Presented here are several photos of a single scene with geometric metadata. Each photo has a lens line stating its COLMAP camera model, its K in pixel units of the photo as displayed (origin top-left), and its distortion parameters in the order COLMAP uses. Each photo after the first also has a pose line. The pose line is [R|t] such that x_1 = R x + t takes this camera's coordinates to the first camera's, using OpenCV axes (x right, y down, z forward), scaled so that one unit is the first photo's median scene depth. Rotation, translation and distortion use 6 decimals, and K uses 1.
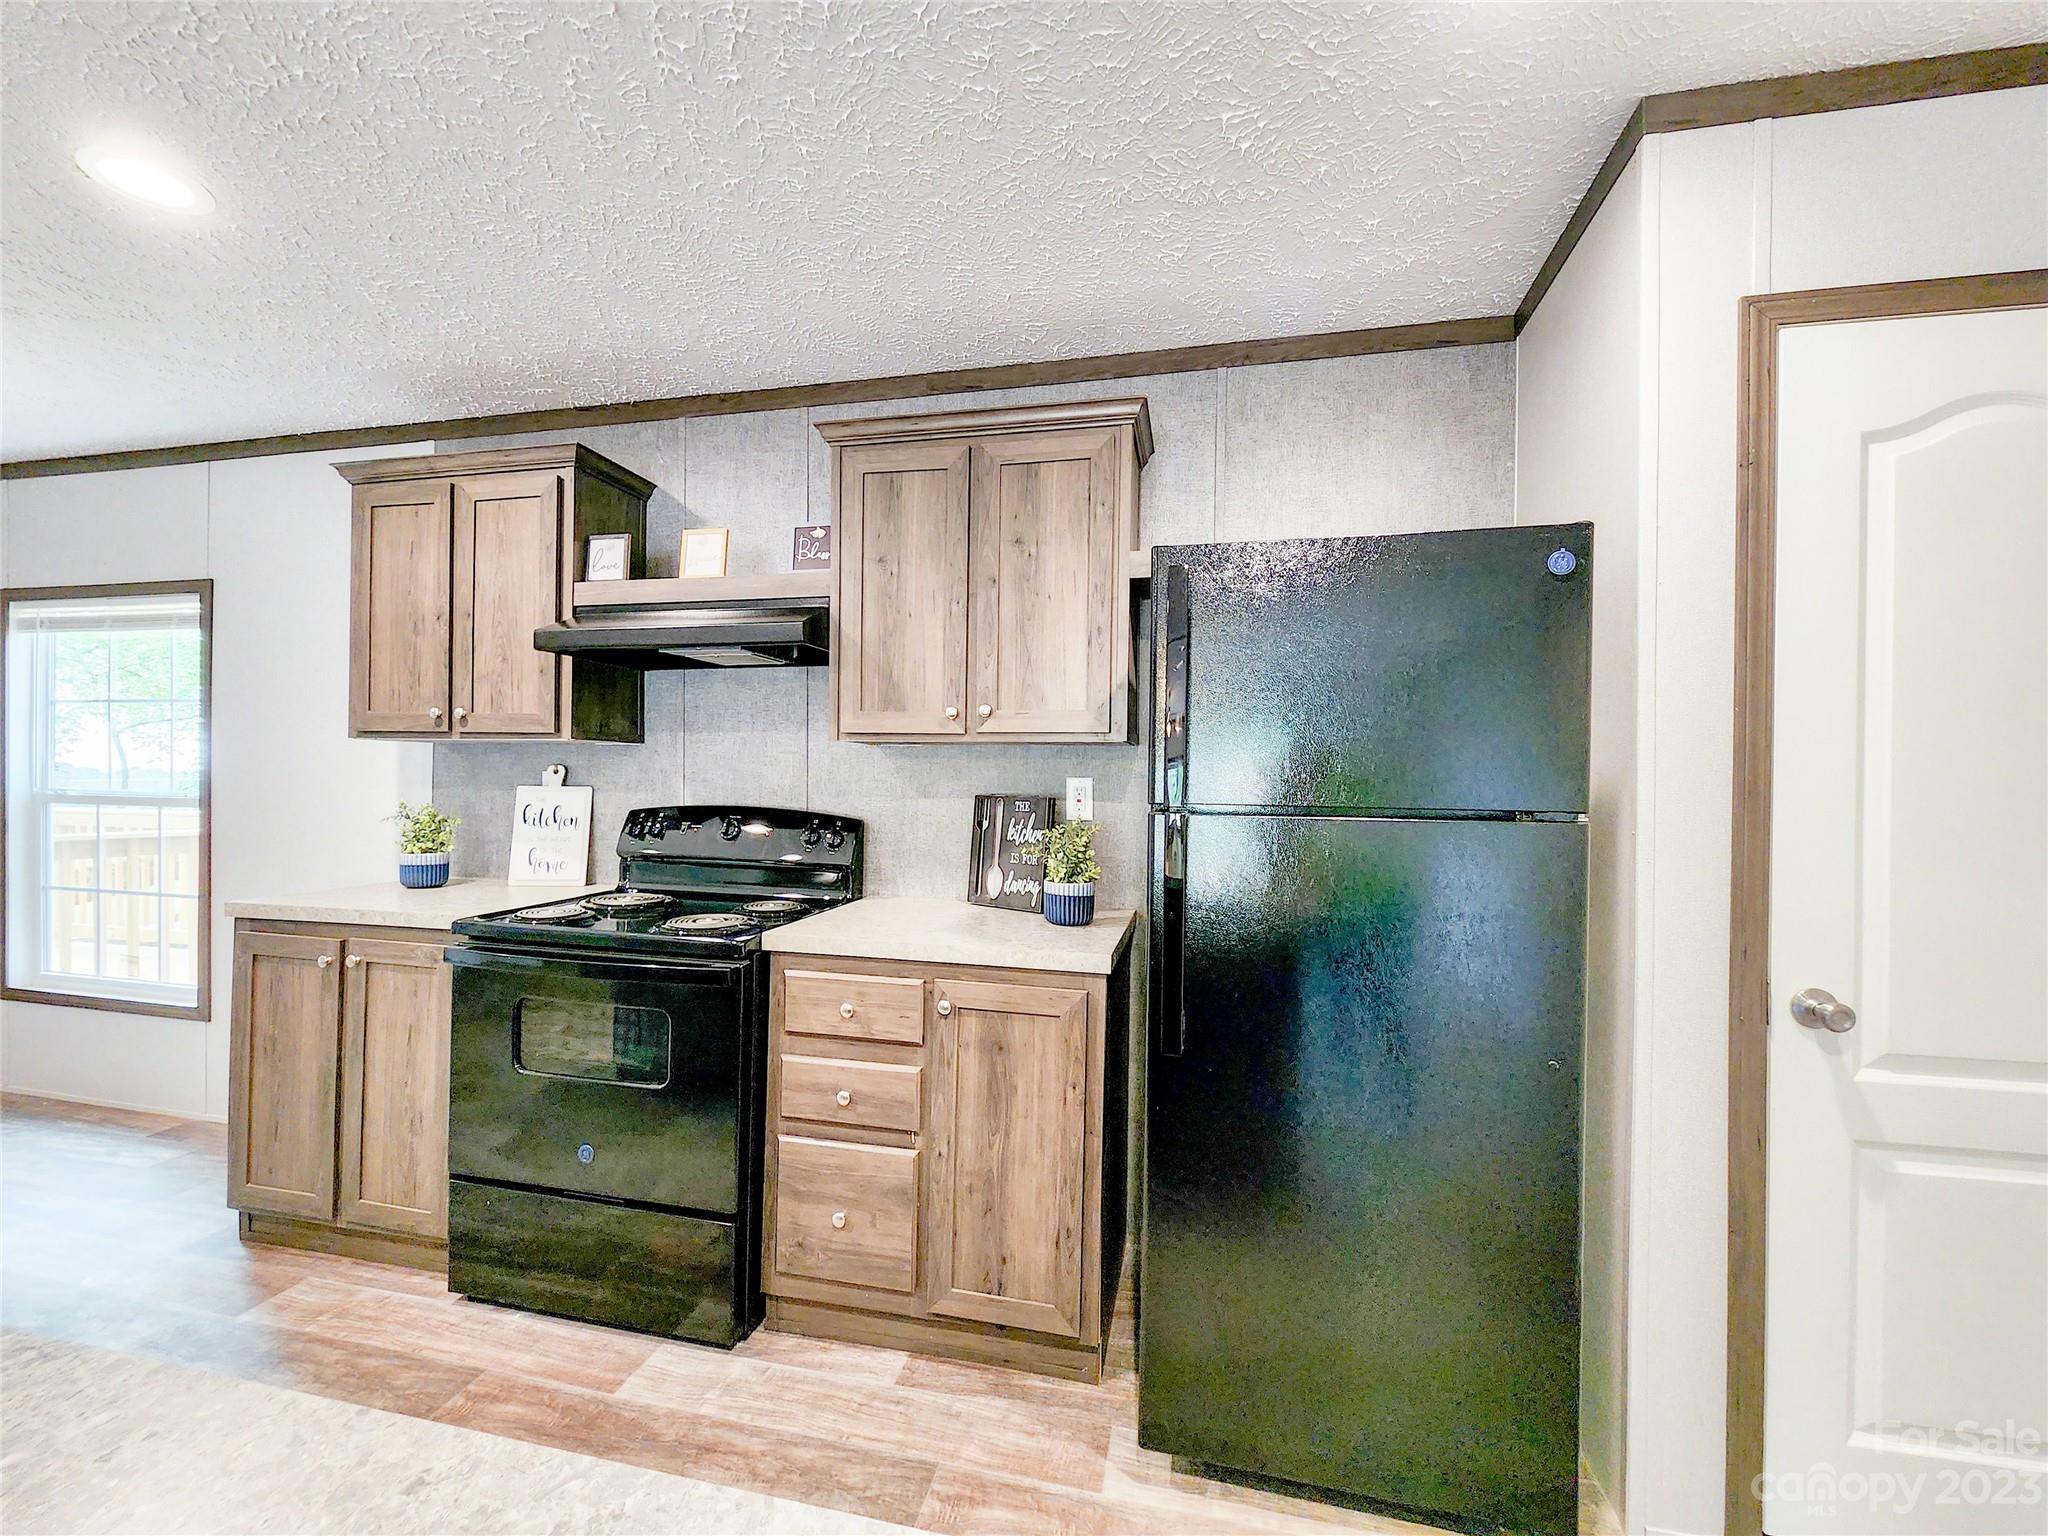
lens RADIAL K [[842.1, 0, 1027.0], [0, 842.1, 779.5], [0, 0, 1]] dist [-0.002788, -0.000240]
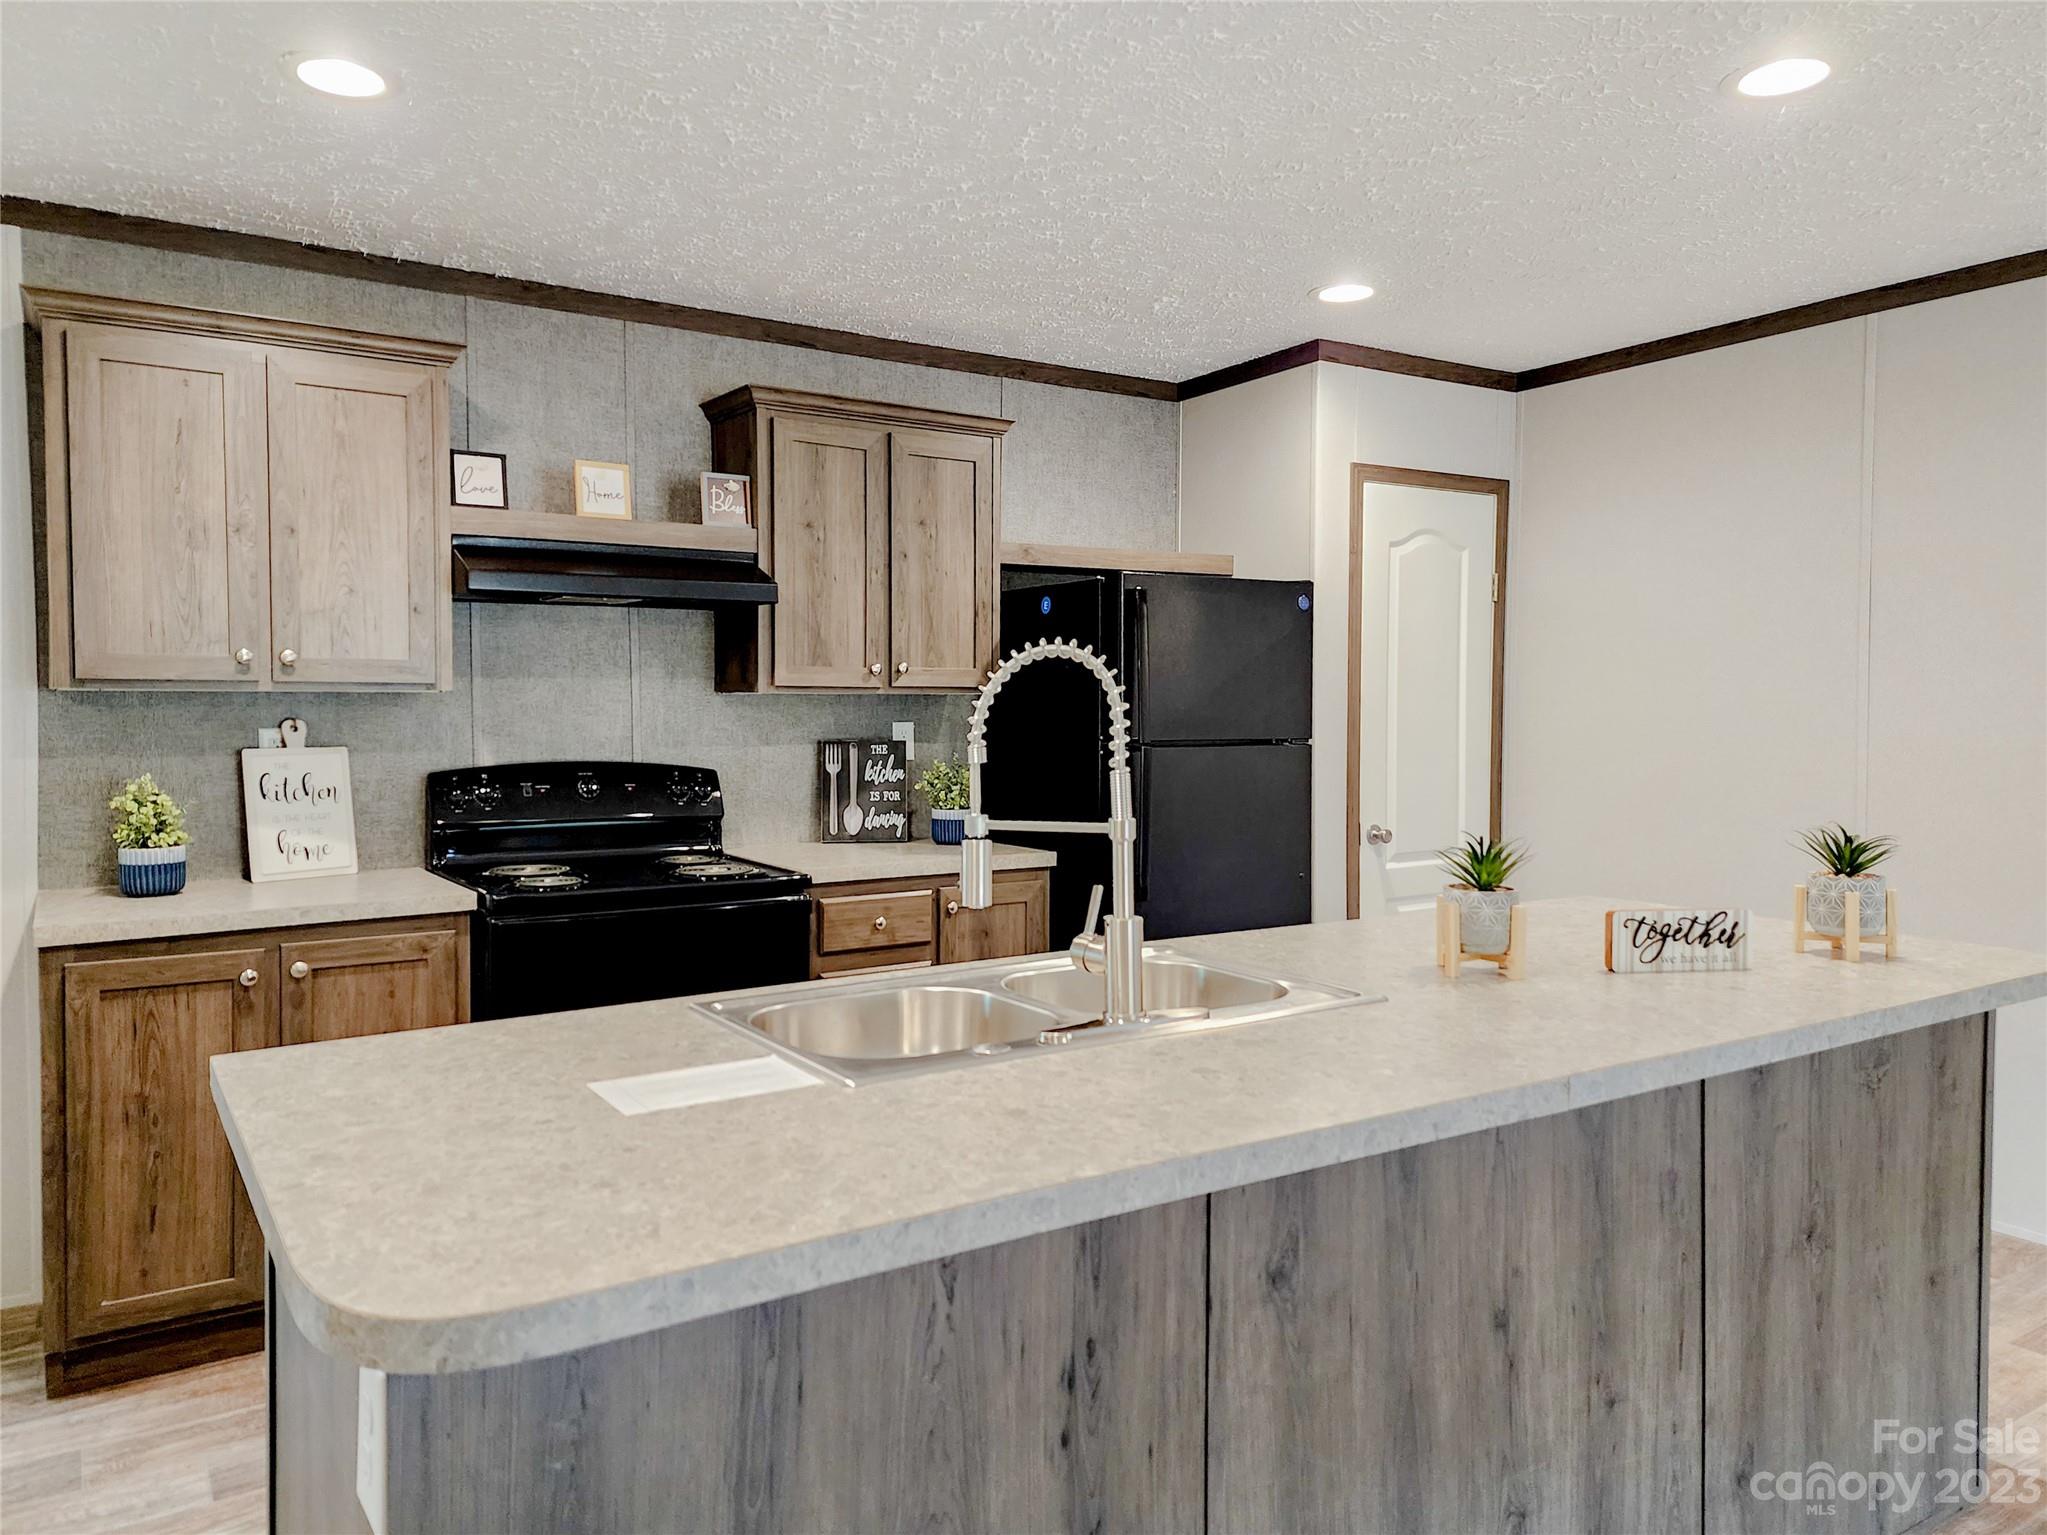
lens RADIAL K [[1389.0, 0, 989.4], [0, 1389.0, 767.1], [0, 0, 1]] dist [0.088372, -0.084249]
pose [[0.707070, -0.046379, 0.705621, -1.204733], [0.011129, 0.998453, 0.054474, -0.043712], [-0.707056, -0.030664, 0.706492, -0.404895]]
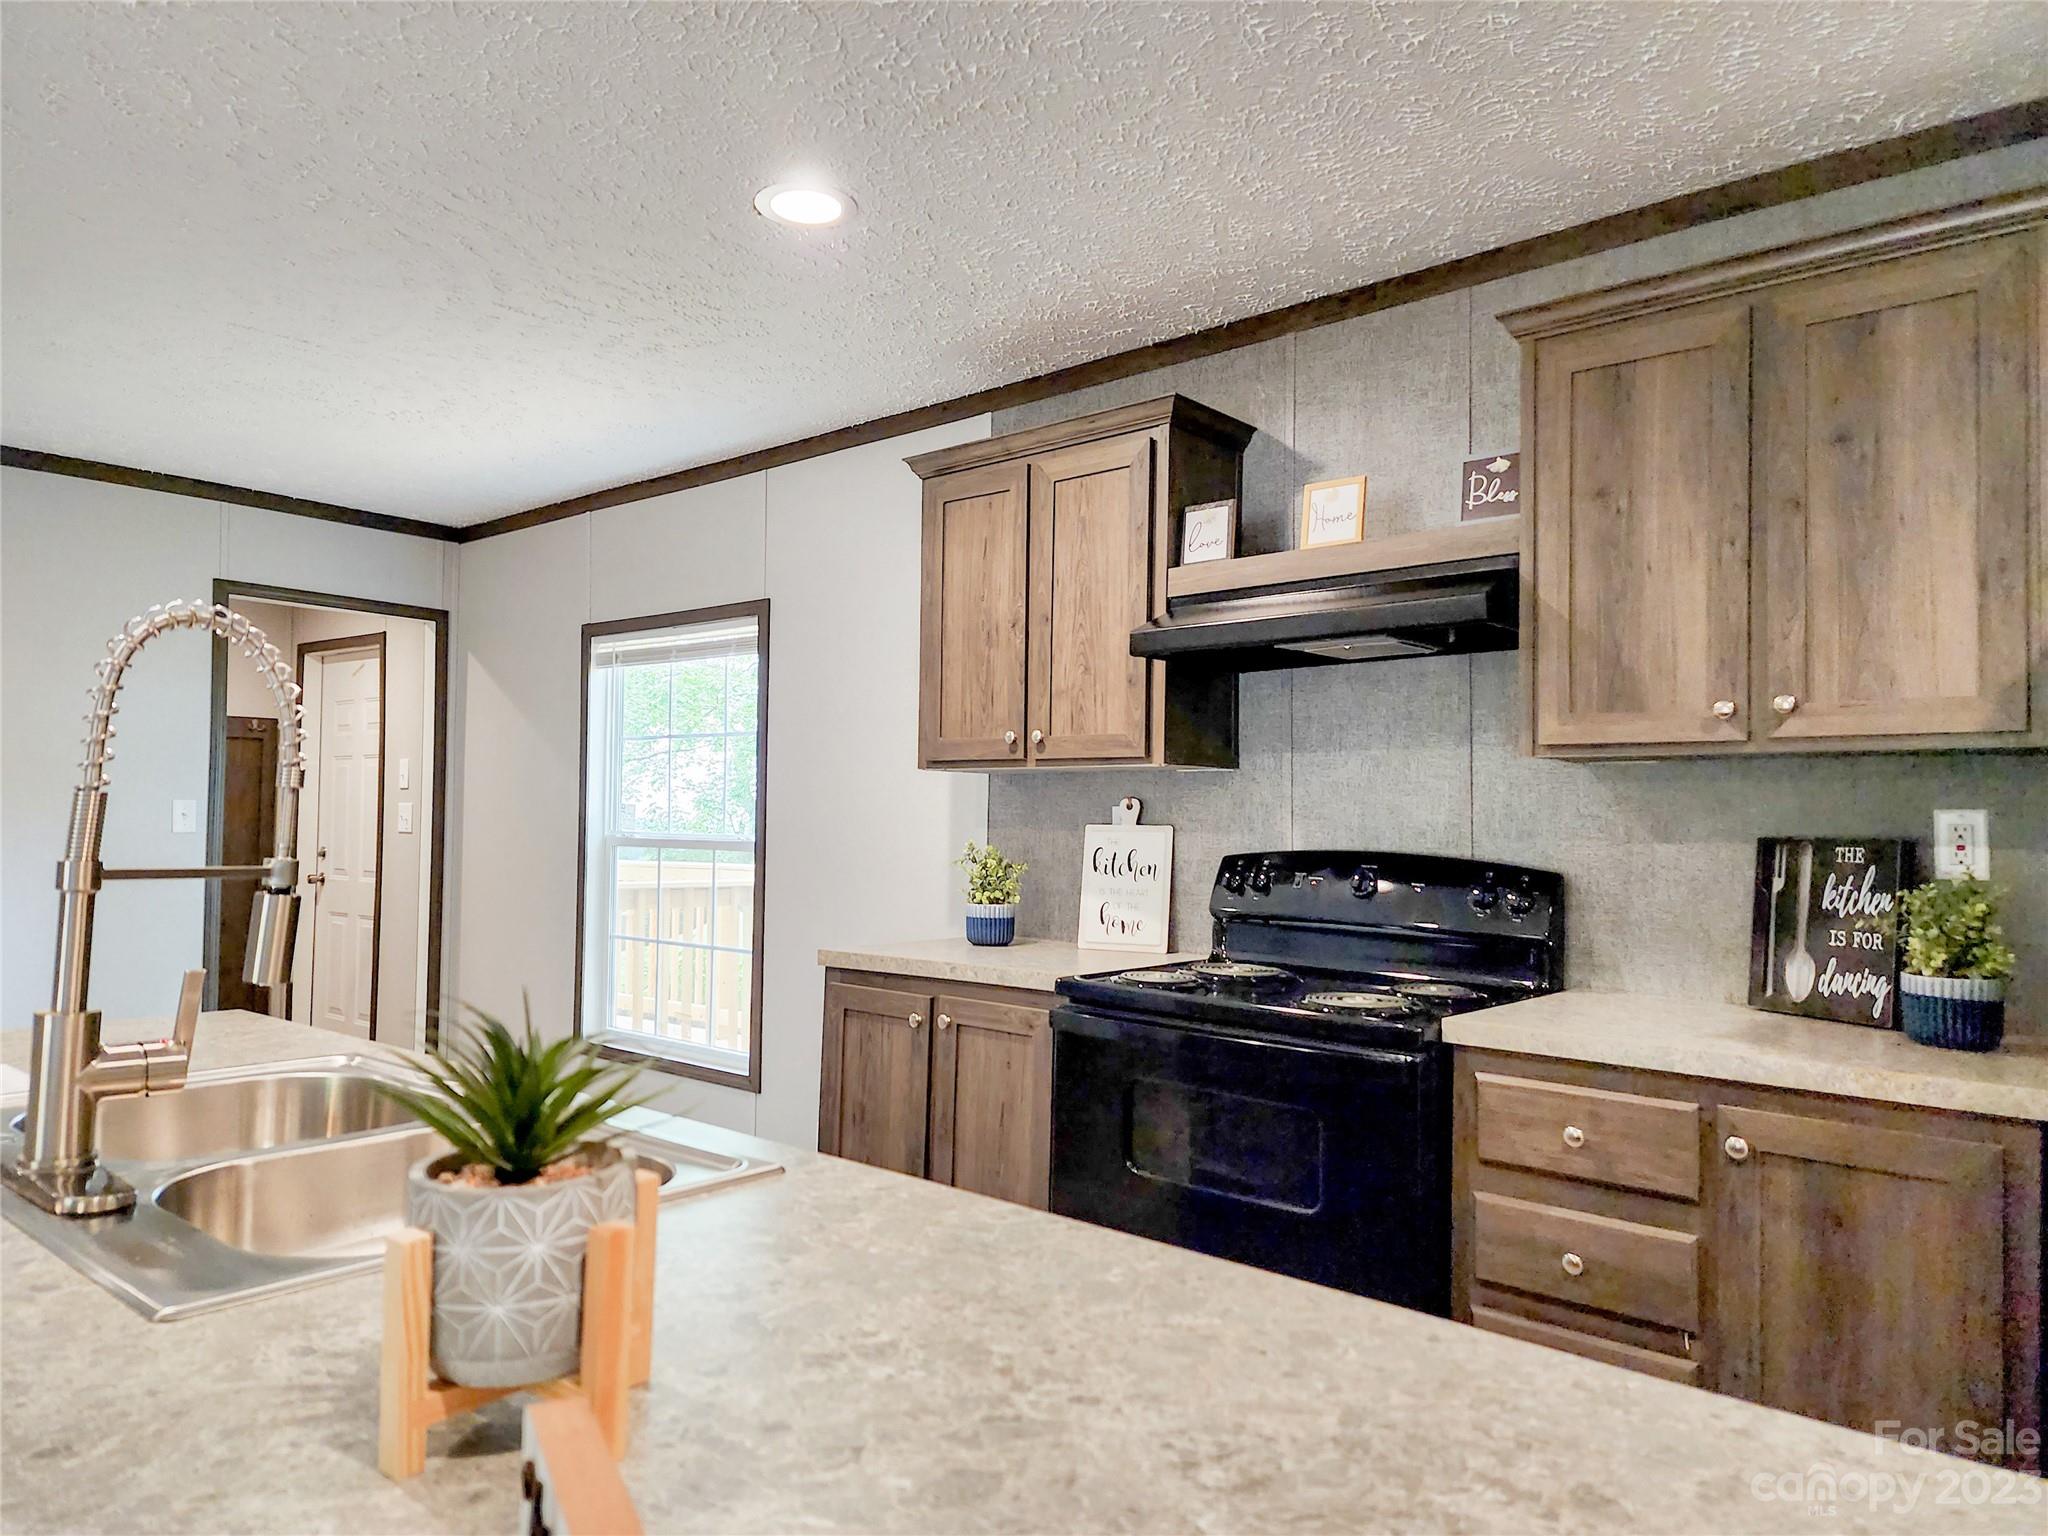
lens RADIAL K [[1355.8, 0, 1001.4], [0, 1355.8, 777.4], [0, 0, 1]] dist [0.088468, -0.075530]
pose [[0.872482, -0.017133, -0.488345, -0.051540], [-0.003193, 0.999164, -0.040758, 0.018100], [0.488635, 0.037120, 0.871698, -0.201331]]
